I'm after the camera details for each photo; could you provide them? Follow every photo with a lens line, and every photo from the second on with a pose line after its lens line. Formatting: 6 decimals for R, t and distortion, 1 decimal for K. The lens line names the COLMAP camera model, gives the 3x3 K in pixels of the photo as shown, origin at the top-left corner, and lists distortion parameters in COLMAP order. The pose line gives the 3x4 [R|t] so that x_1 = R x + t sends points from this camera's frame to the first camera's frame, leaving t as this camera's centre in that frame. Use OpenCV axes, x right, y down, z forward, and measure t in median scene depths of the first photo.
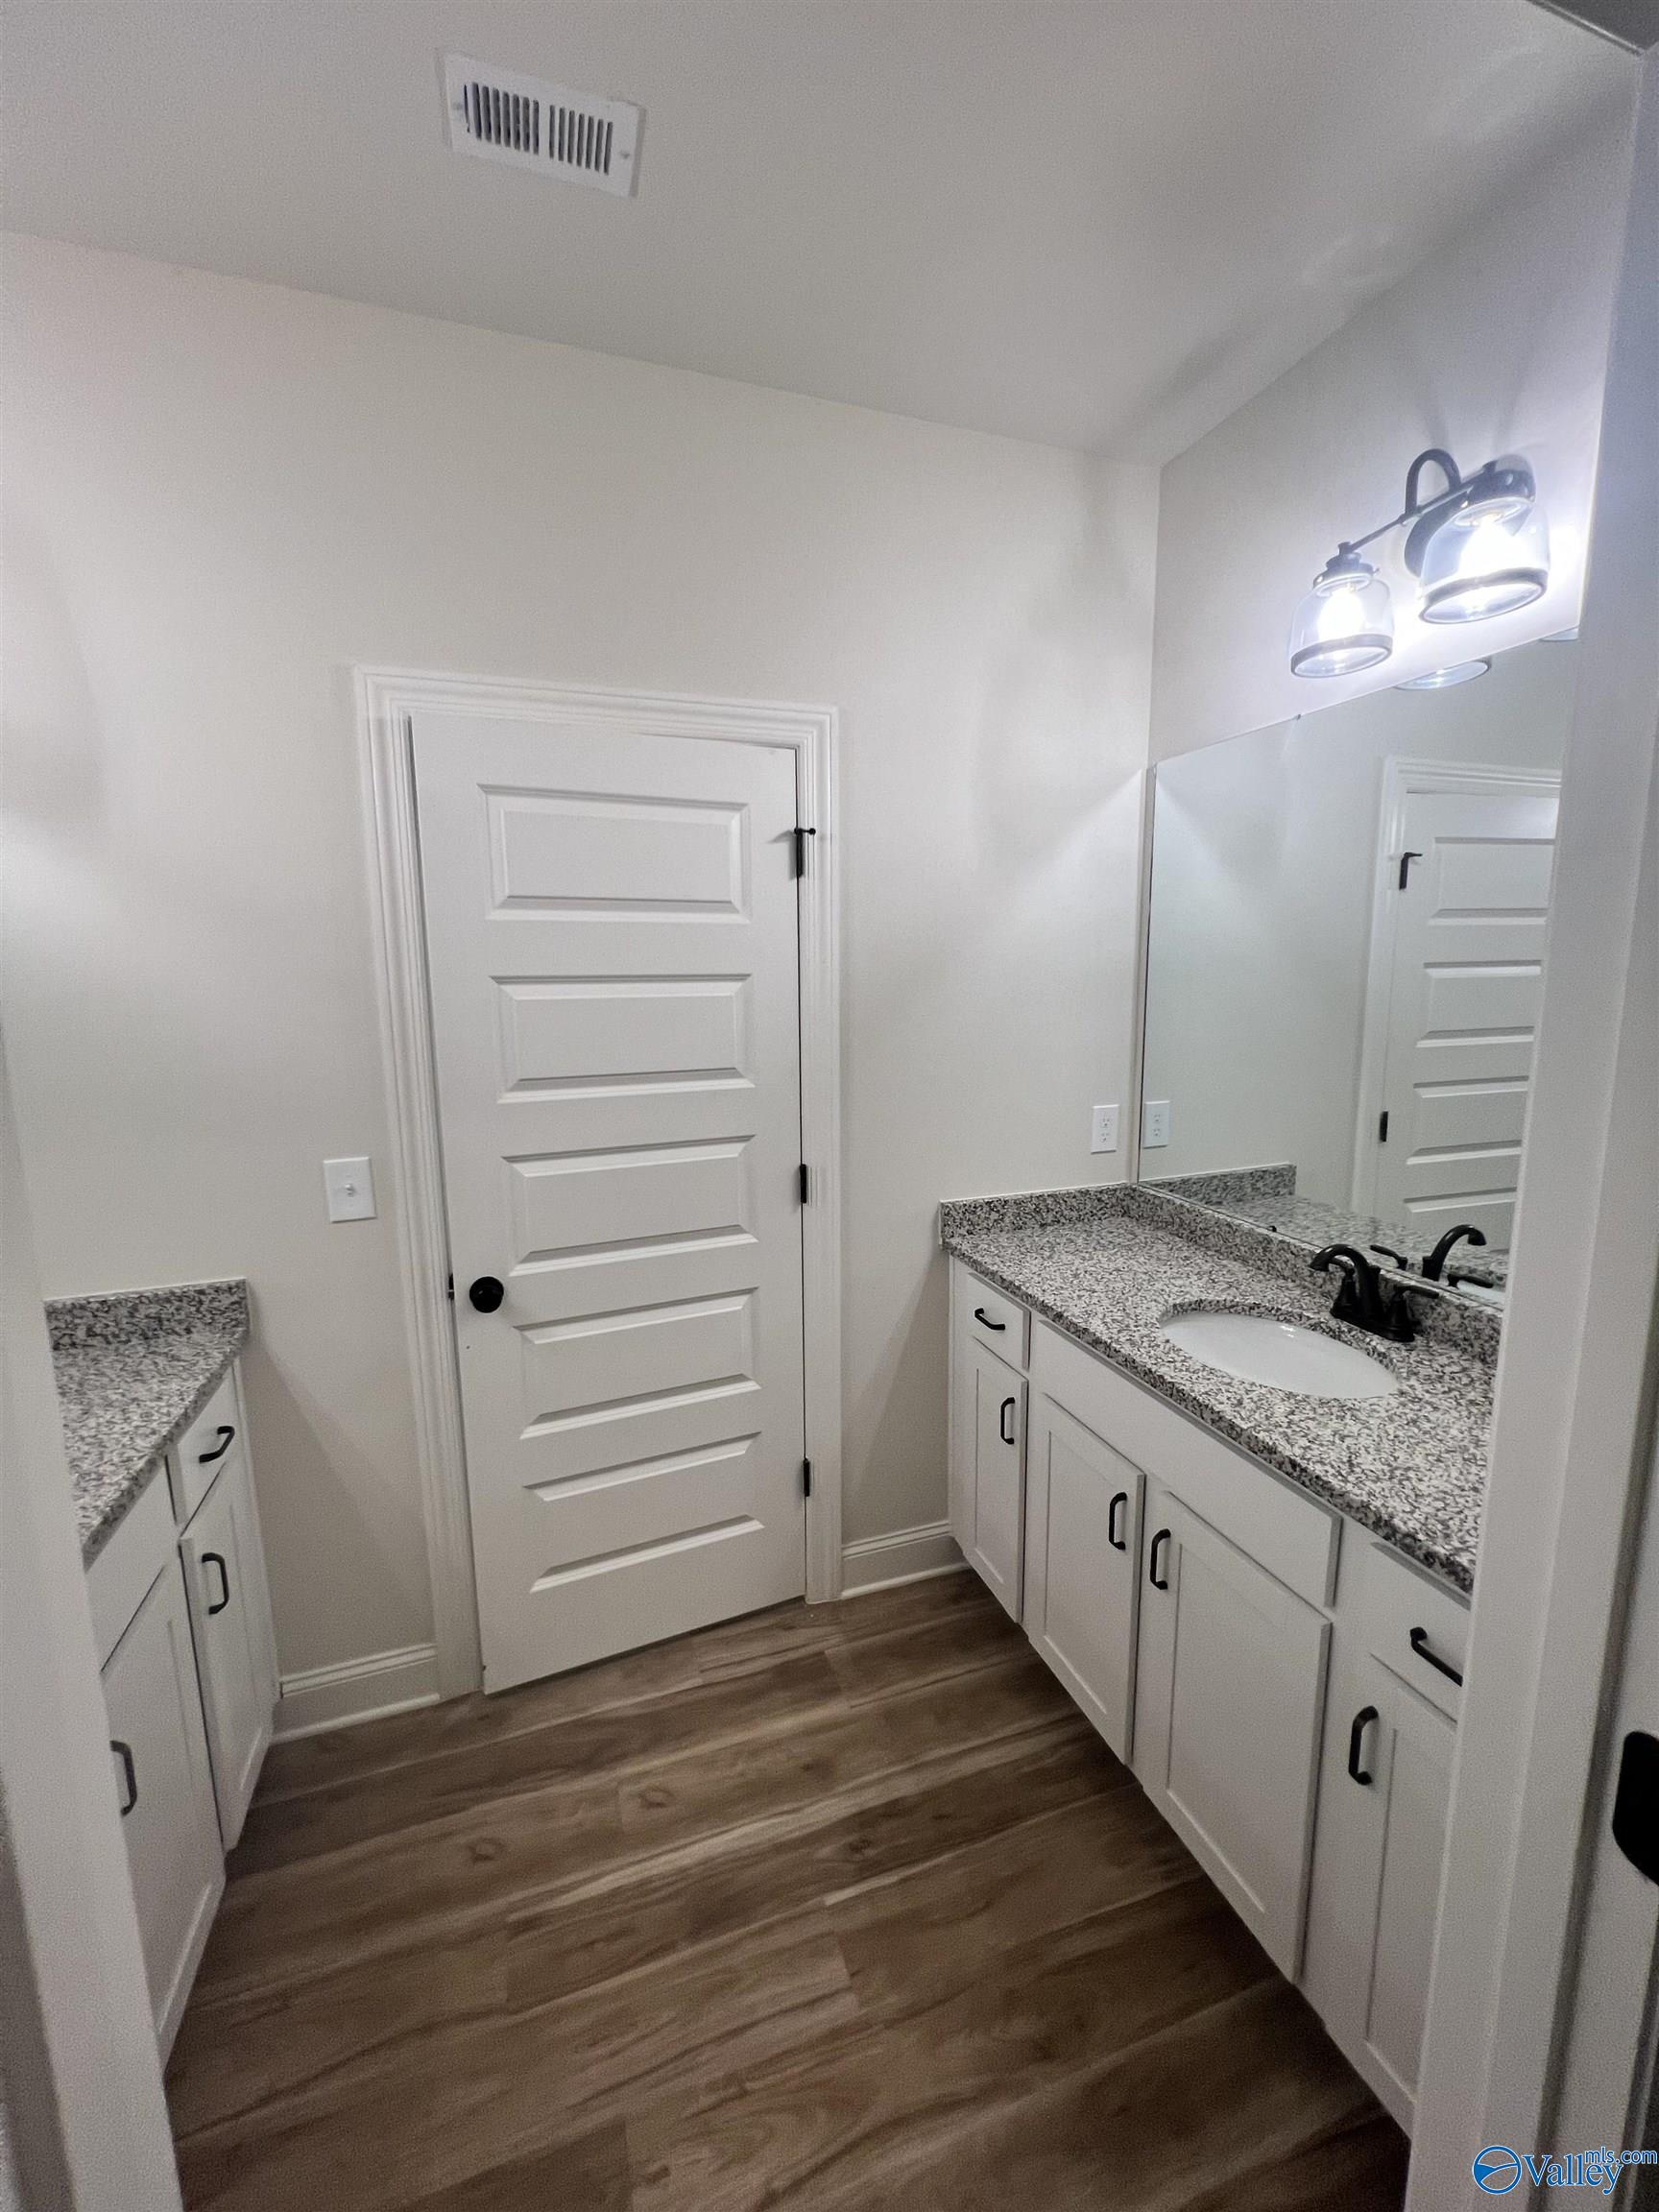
lens RADIAL K [[884.6, 0, 834.0], [0, 884.6, 1107.1], [0, 0, 1]] dist [-0.002762, 0.000537]
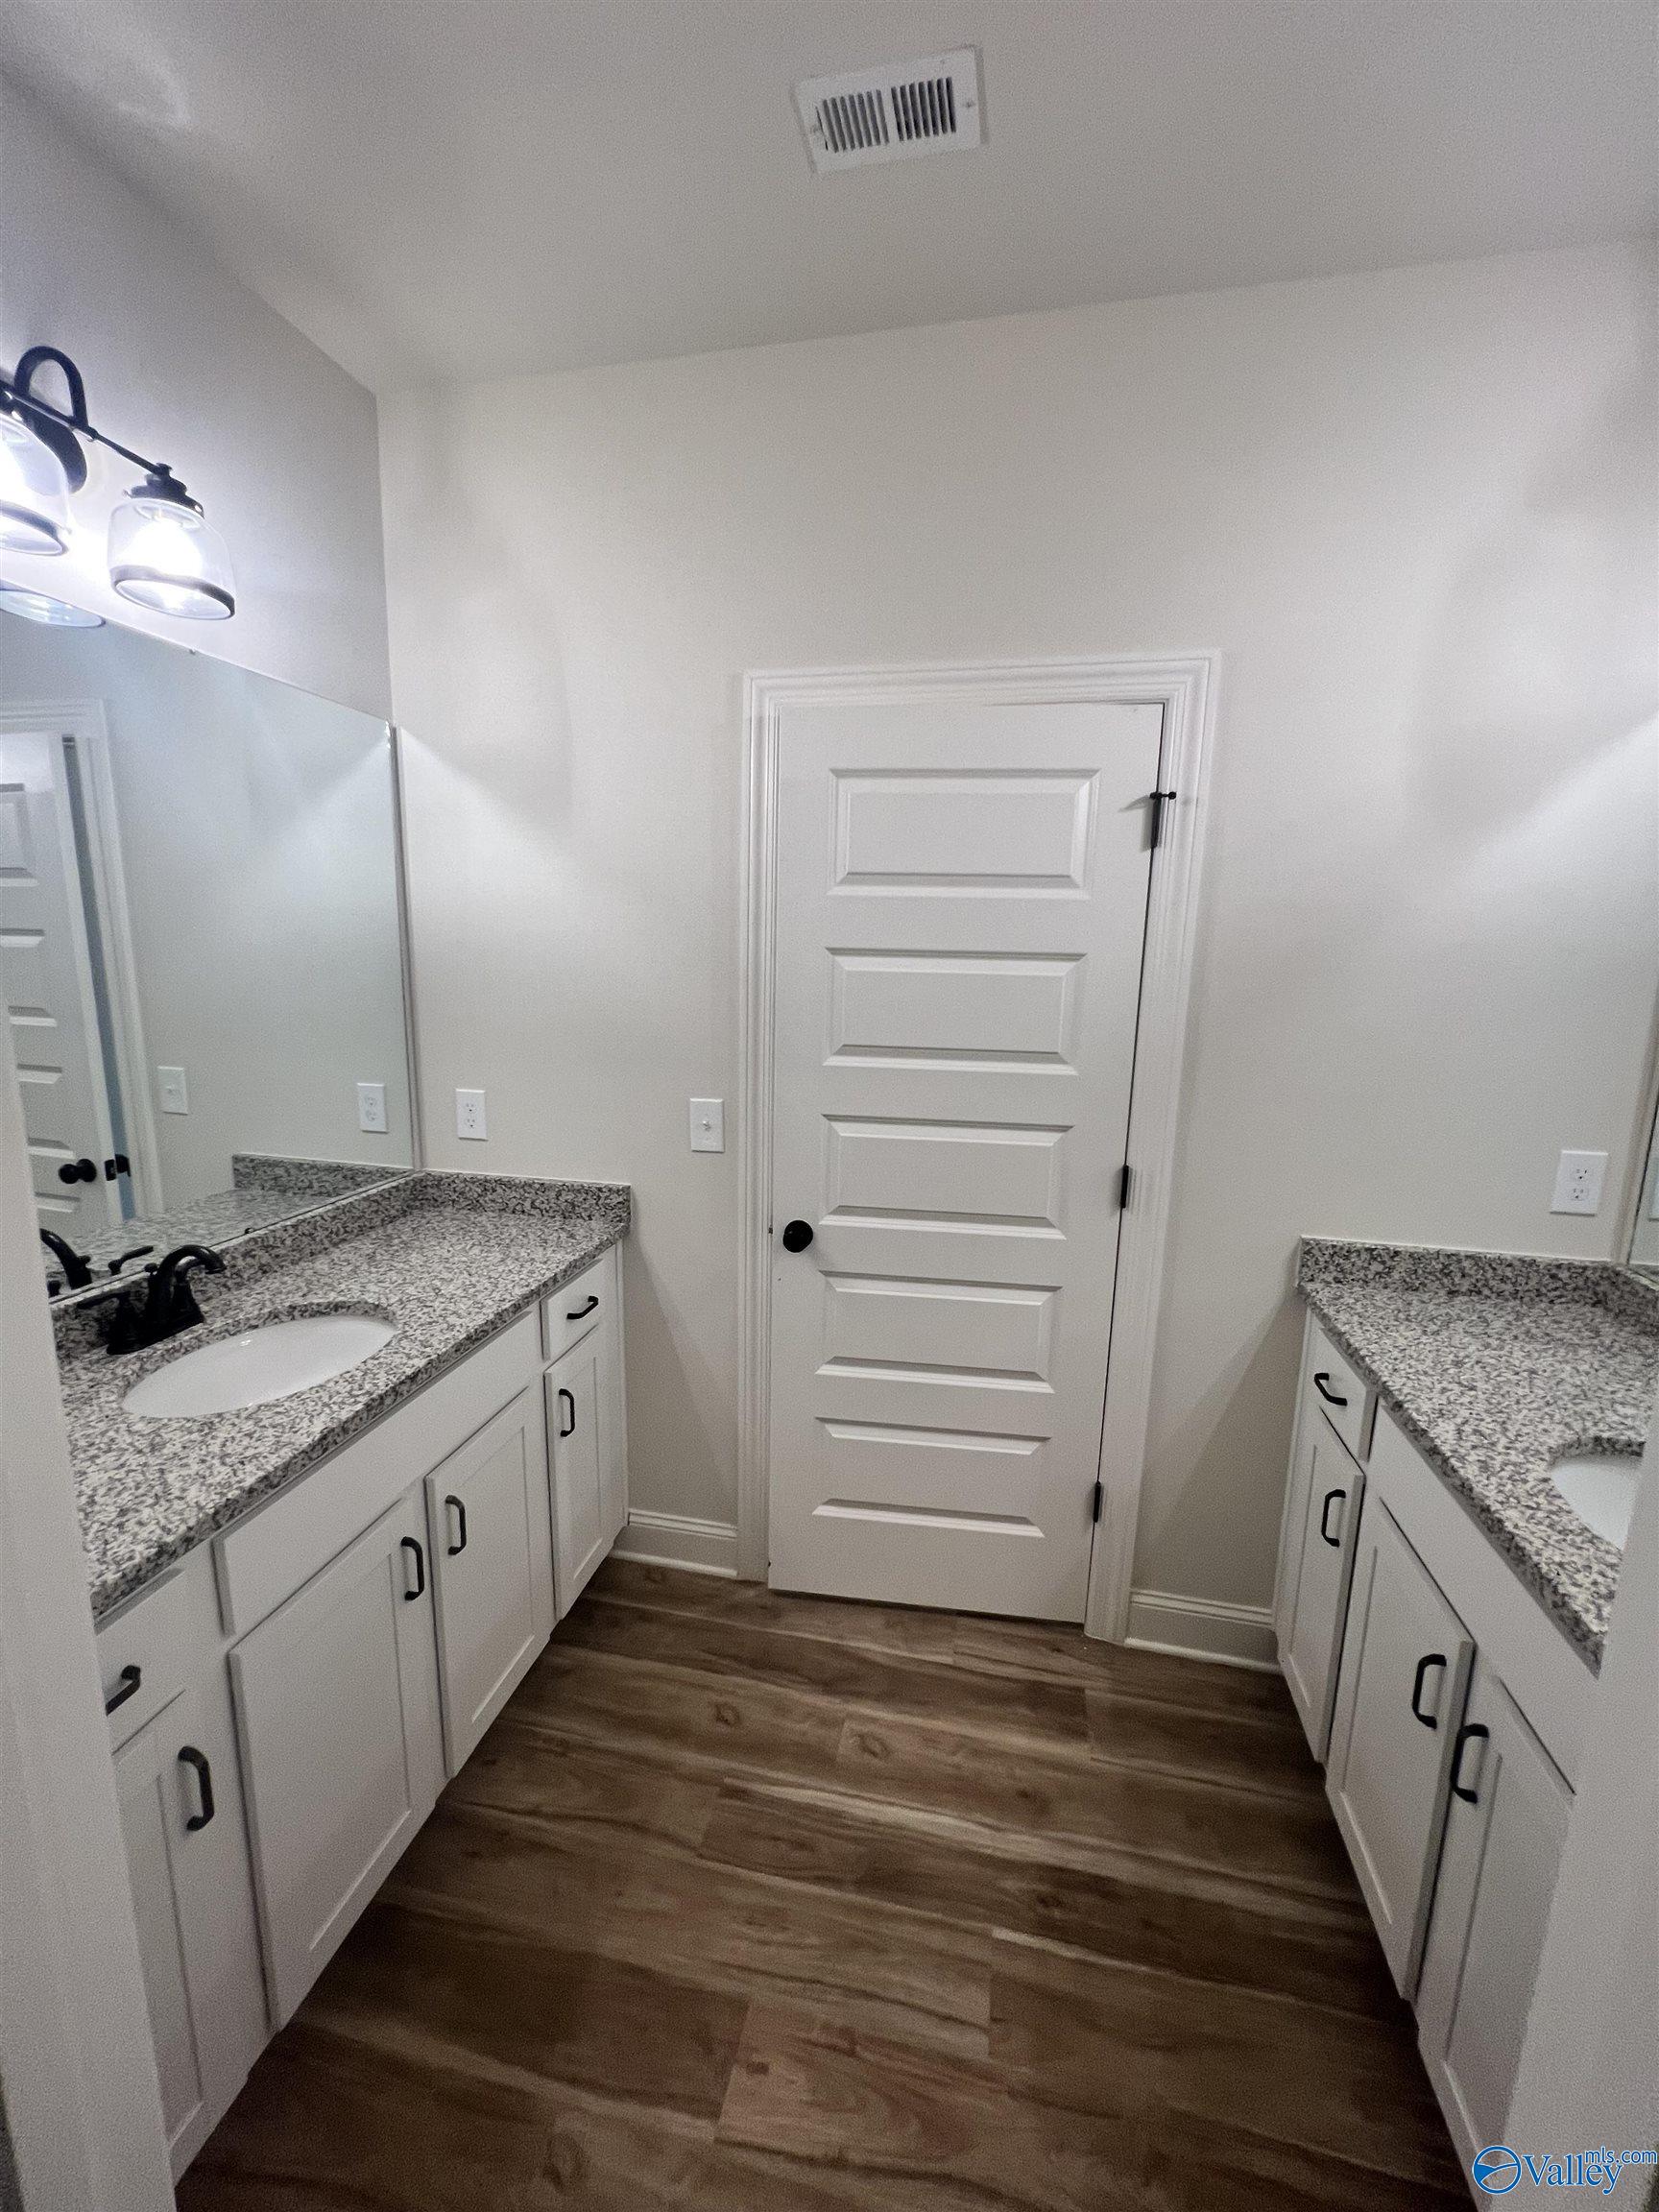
lens RADIAL K [[884.6, 0, 834.0], [0, 884.6, 1107.1], [0, 0, 1]] dist [-0.002762, 0.000537]
pose [[0.852682, 0.120143, -0.508429, 0.186374], [-0.110149, 0.992665, 0.049840, -0.008138], [0.510687, 0.013505, 0.859661, 0.071319]]
